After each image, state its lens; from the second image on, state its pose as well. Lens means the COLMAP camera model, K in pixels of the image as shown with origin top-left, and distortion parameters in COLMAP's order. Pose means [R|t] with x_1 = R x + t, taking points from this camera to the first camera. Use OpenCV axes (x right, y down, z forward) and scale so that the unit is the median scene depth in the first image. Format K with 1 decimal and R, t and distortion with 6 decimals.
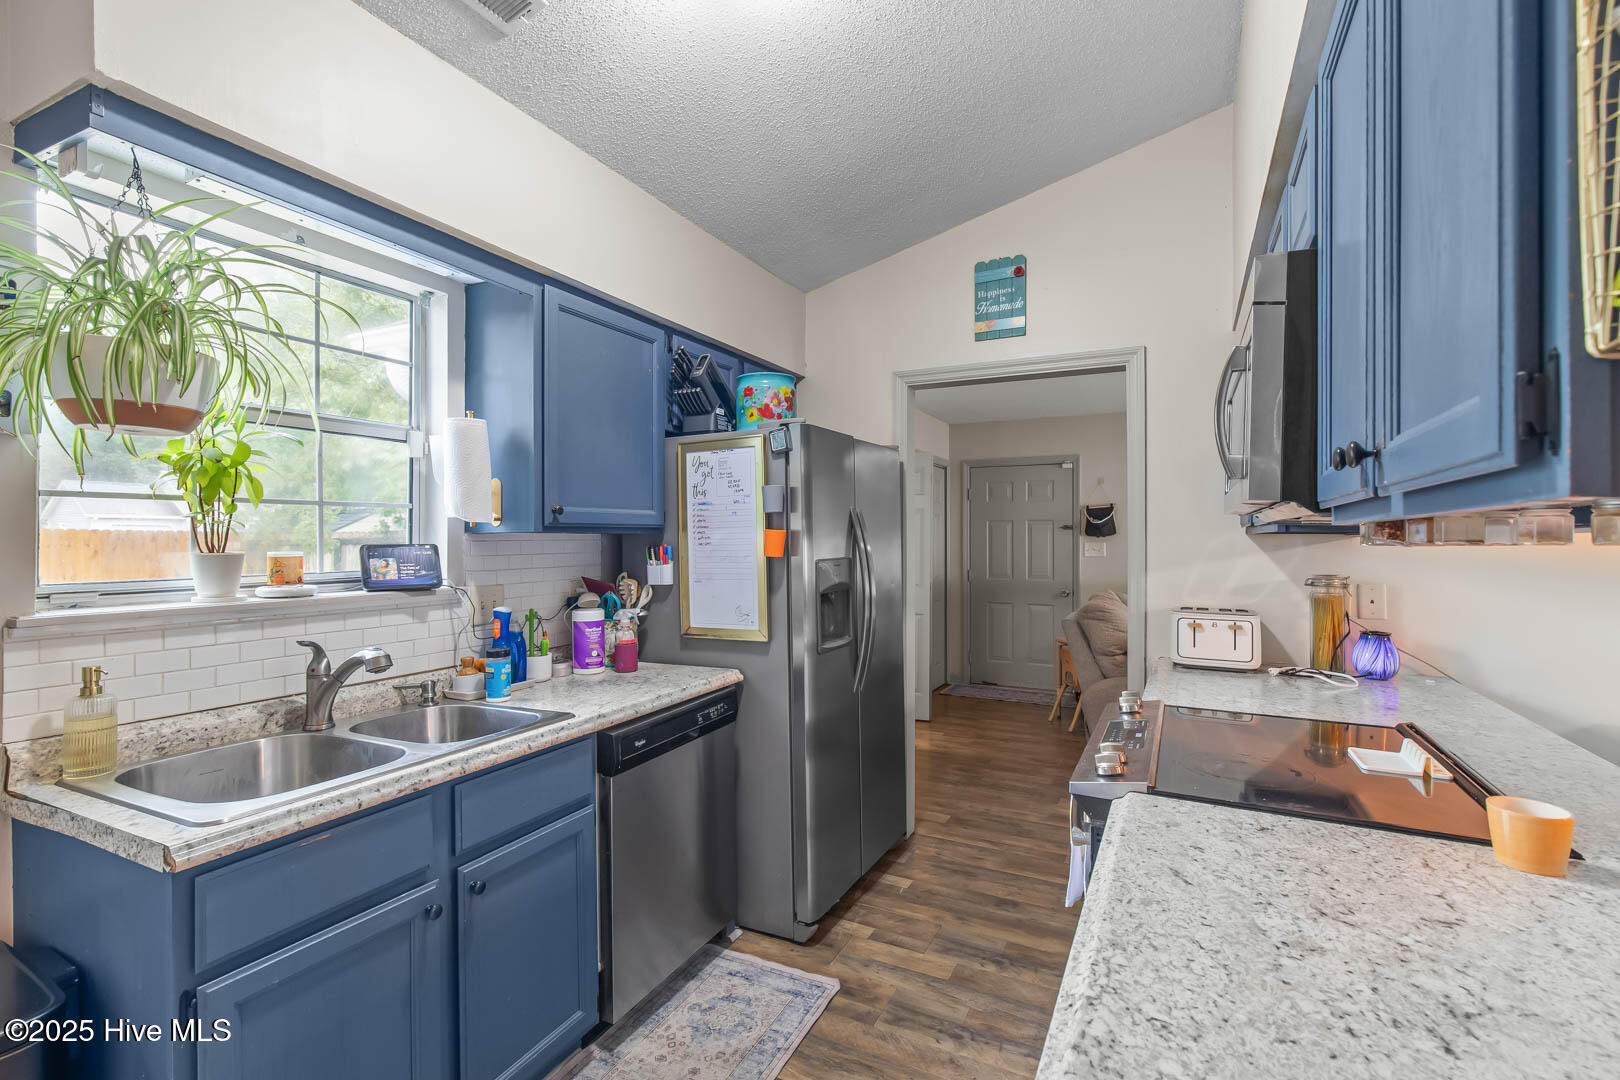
lens RADIAL K [[725.1, 0, 800.2], [0, 725.1, 535.9], [0, 0, 1]] dist [0.005963, -0.000837]
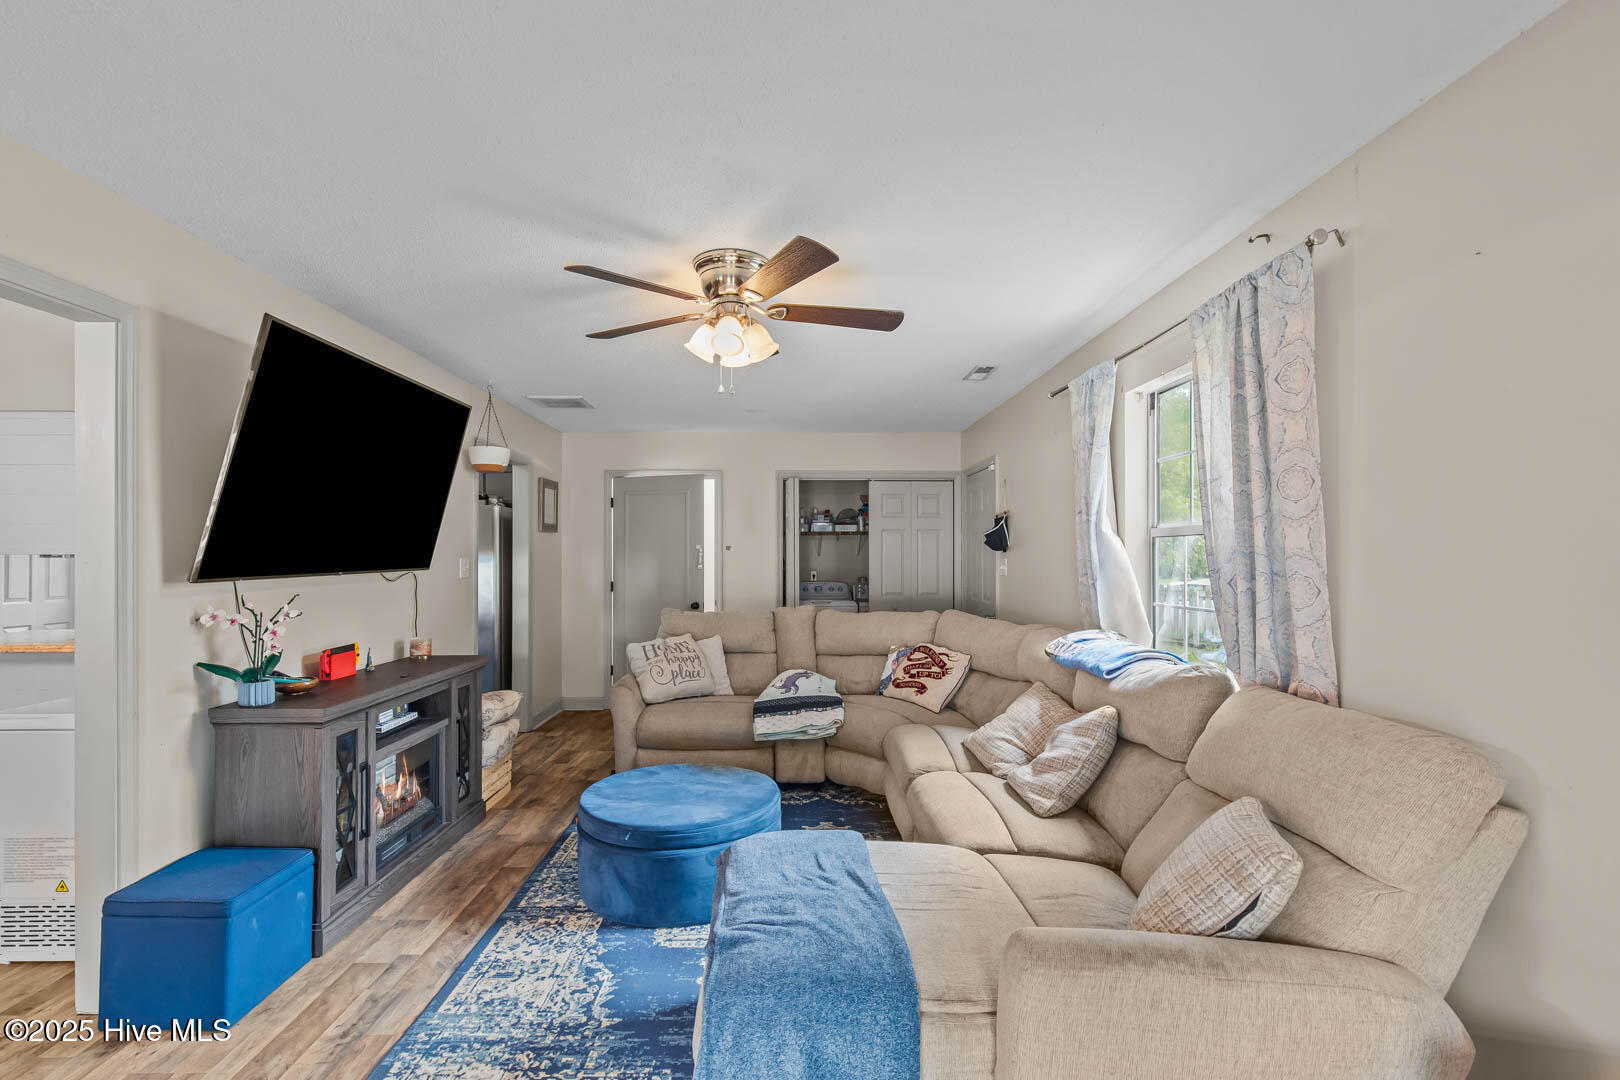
lens RADIAL K [[741.7, 0, 784.9], [0, 741.7, 553.4], [0, 0, 1]] dist [0.004018, -0.000547]
pose [[0.463433, -0.002536, -0.886129, 2.701863], [0.002558, 0.999996, -0.001524, 0.007027], [0.886128, -0.001561, 0.463437, 1.053226]]
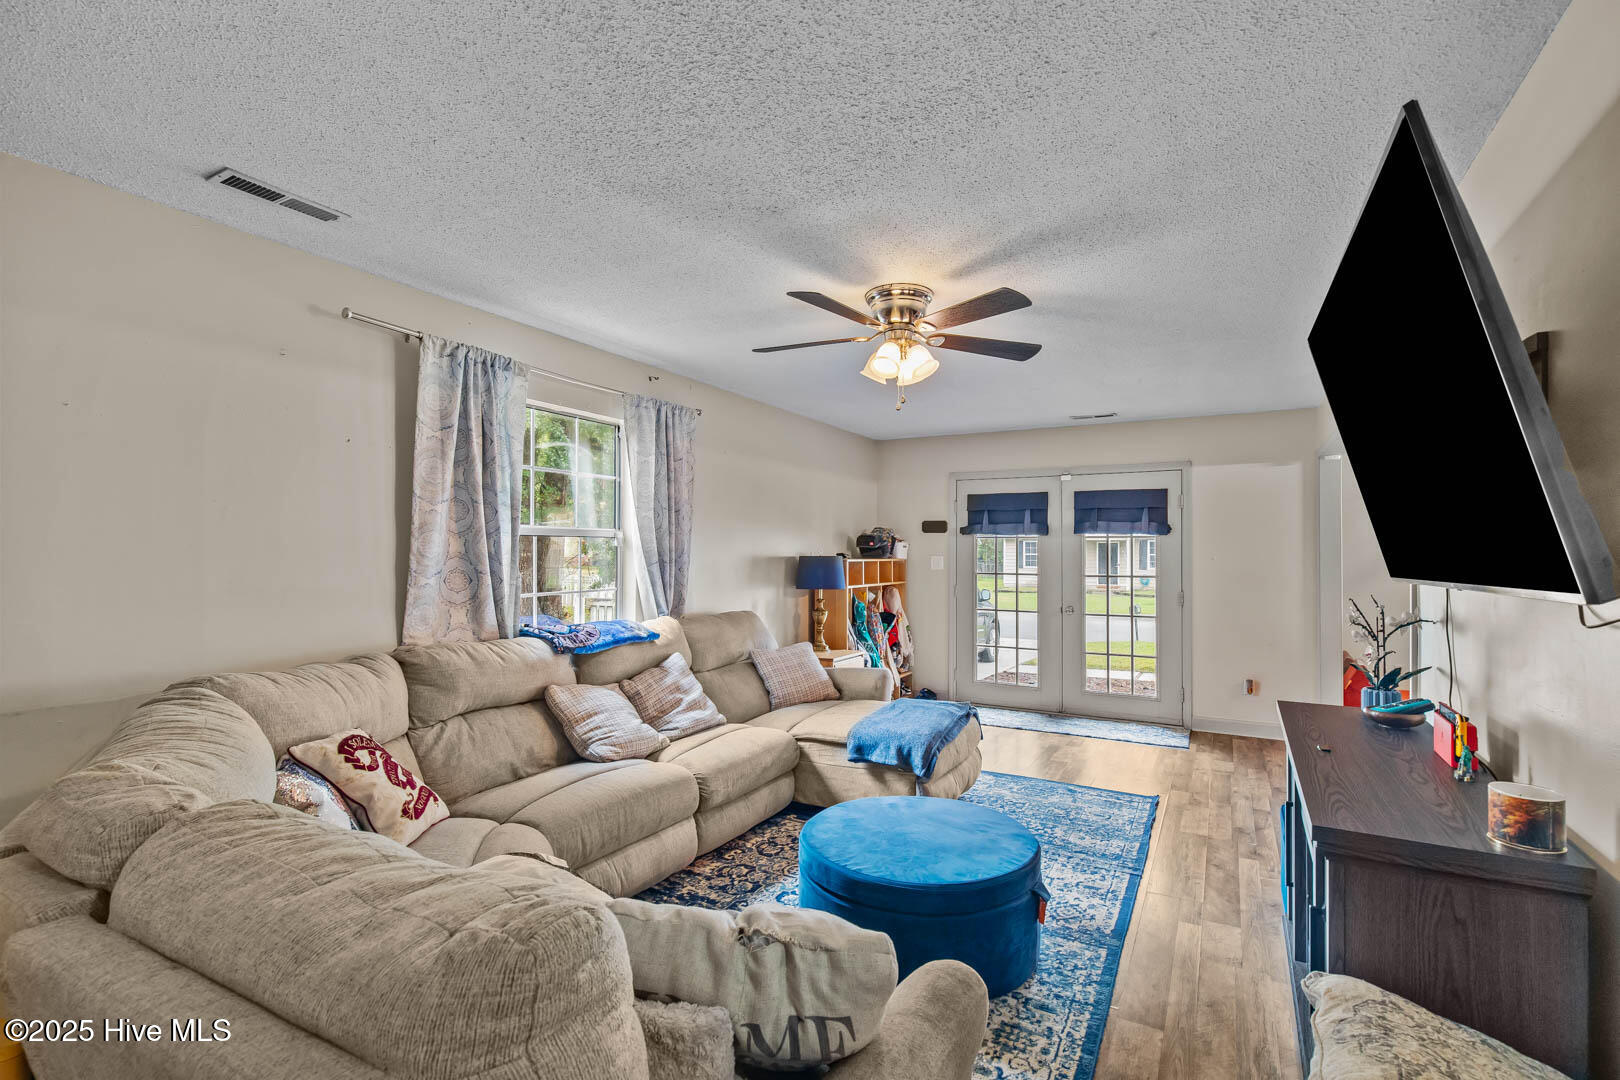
lens RADIAL K [[736.0, 0, 824.7], [0, 736.0, 544.5], [0, 0, 1]] dist [0.003829, -0.000260]
pose [[0.017329, 0.009739, 0.999802, 0.402871], [-0.008702, 0.999916, -0.009589, 0.007291], [-0.999812, -0.008534, 0.017412, 1.609079]]
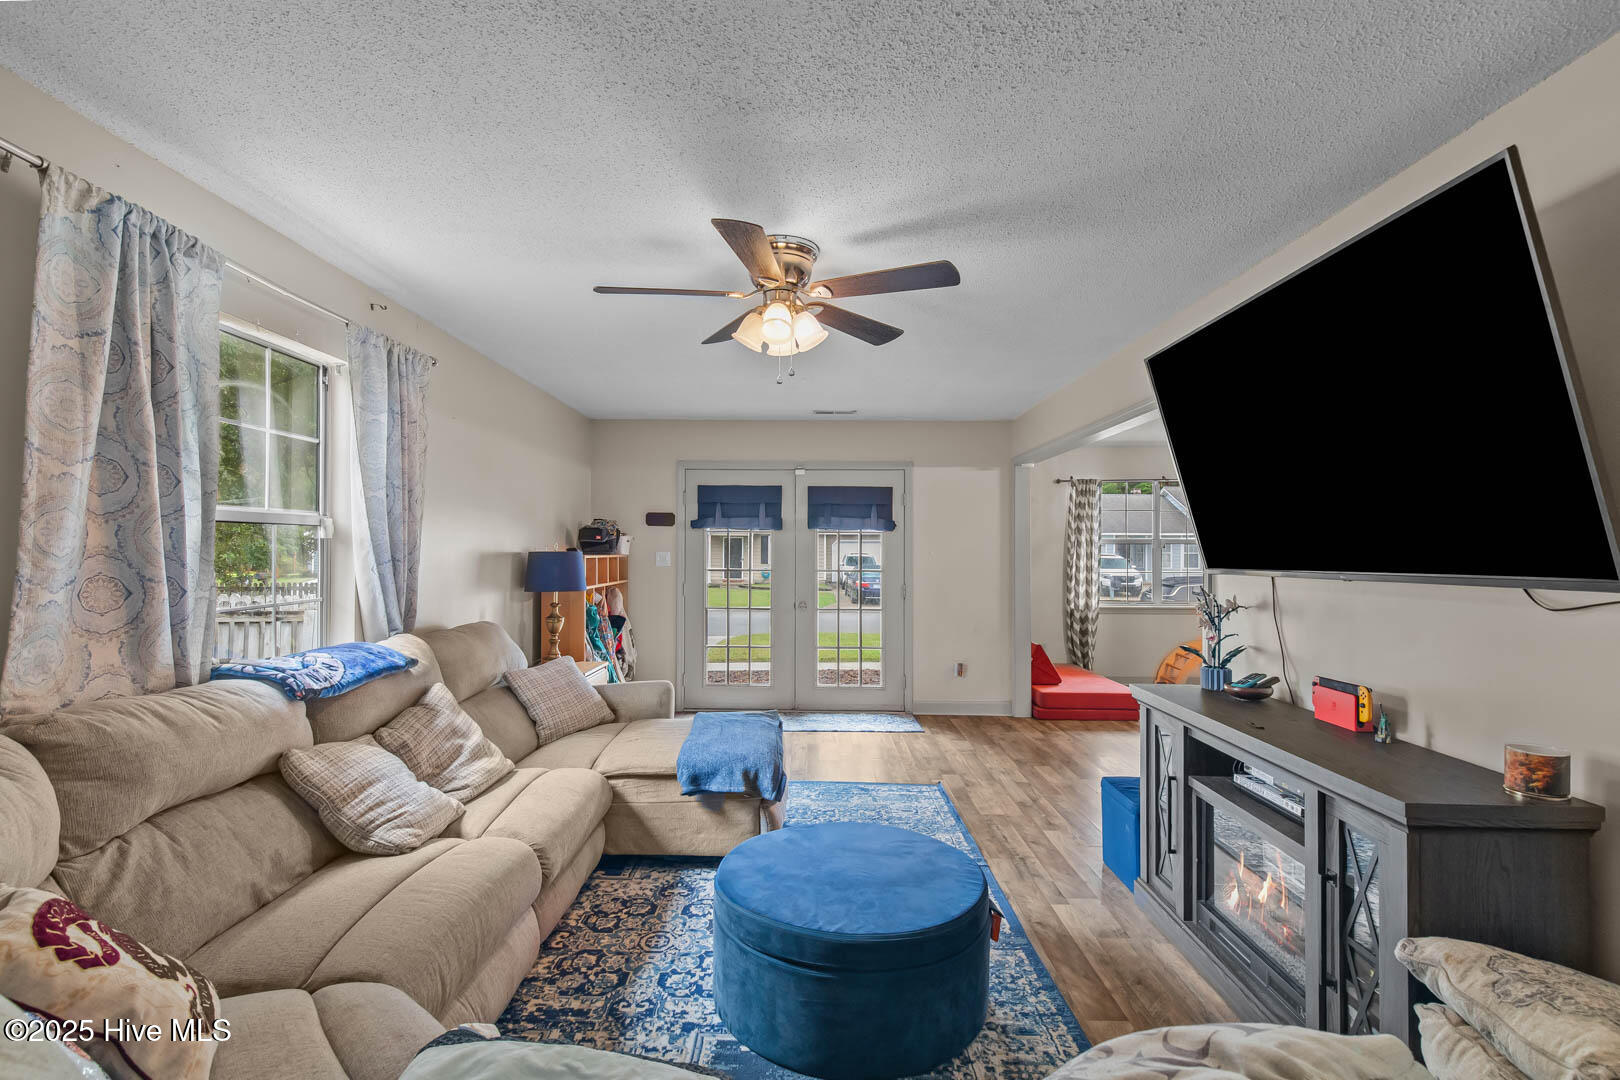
lens RADIAL K [[757.3, 0, 795.4], [0, 757.3, 544.6], [0, 0, 1]] dist [0.008548, -0.001043]
pose [[-0.448423, 0.001598, 0.893820, 0.649813], [-0.009724, 0.999930, -0.006667, 0.010092], [-0.893769, -0.011681, -0.448376, 1.988190]]
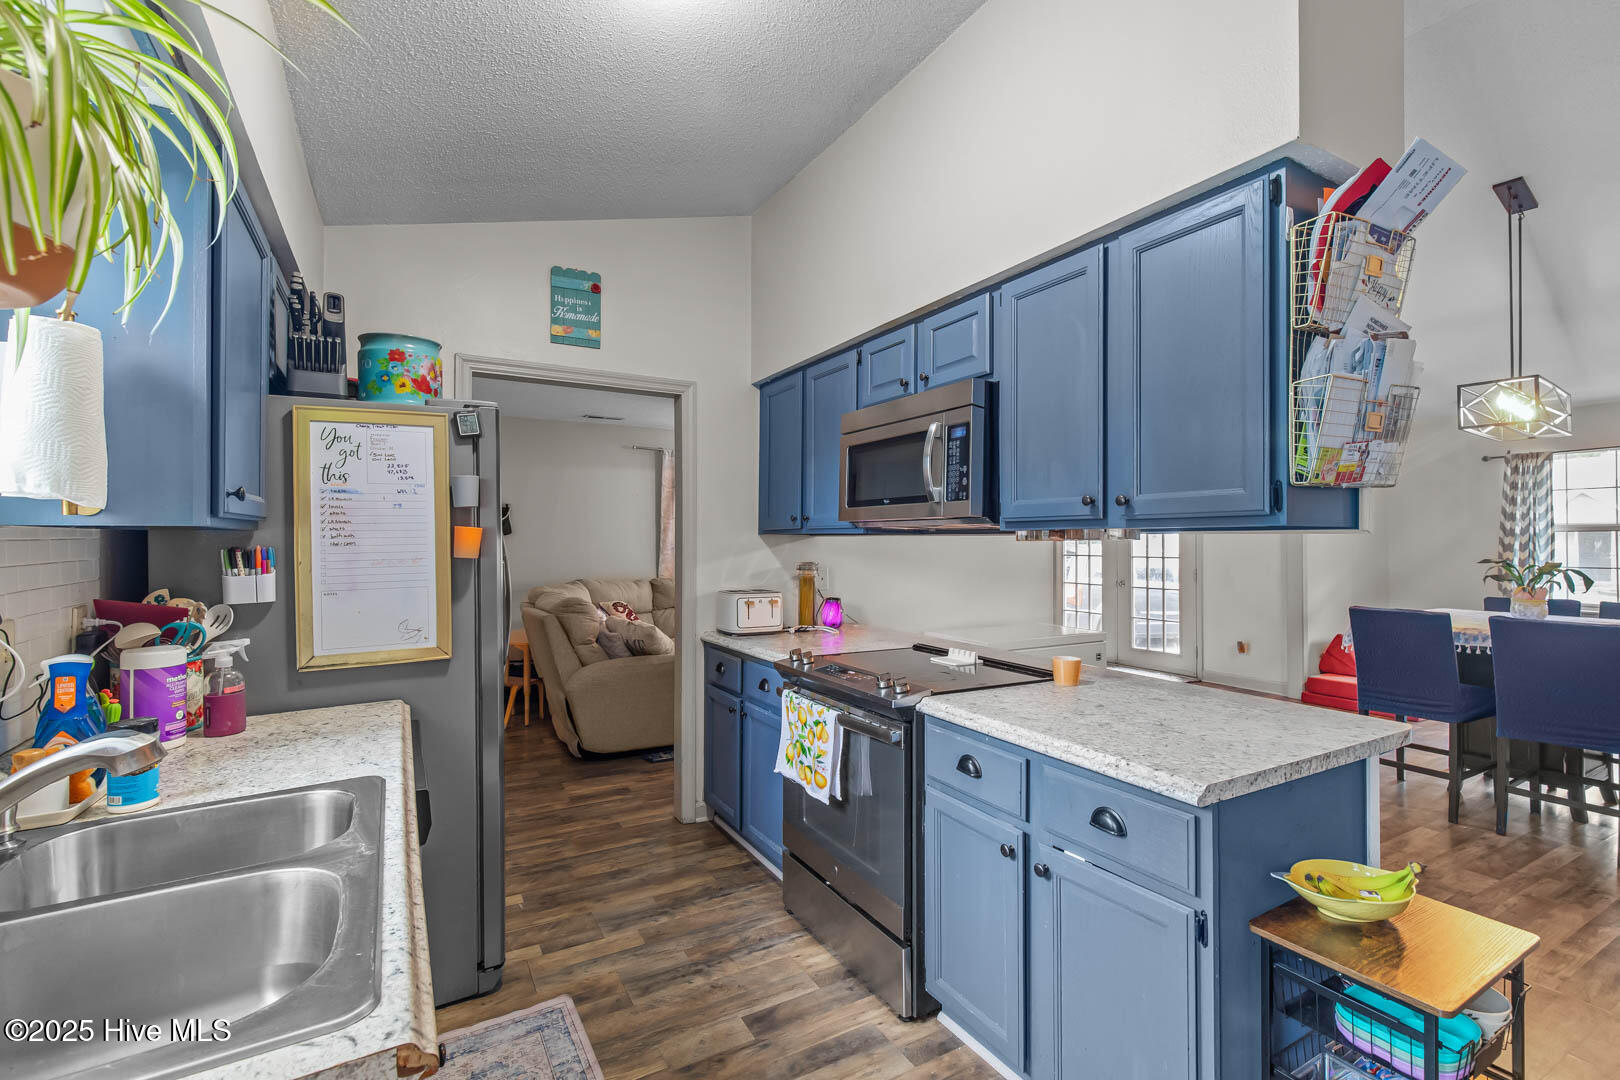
lens RADIAL K [[739.8, 0, 806.3], [0, 739.8, 534.4], [0, 0, 1]] dist [0.017057, -0.007982]
pose [[0.548108, 0.004990, 0.836393, -0.558171], [-0.003515, 0.999987, -0.003663, 0.002084], [-0.836400, -0.000932, 0.548118, 0.177435]]
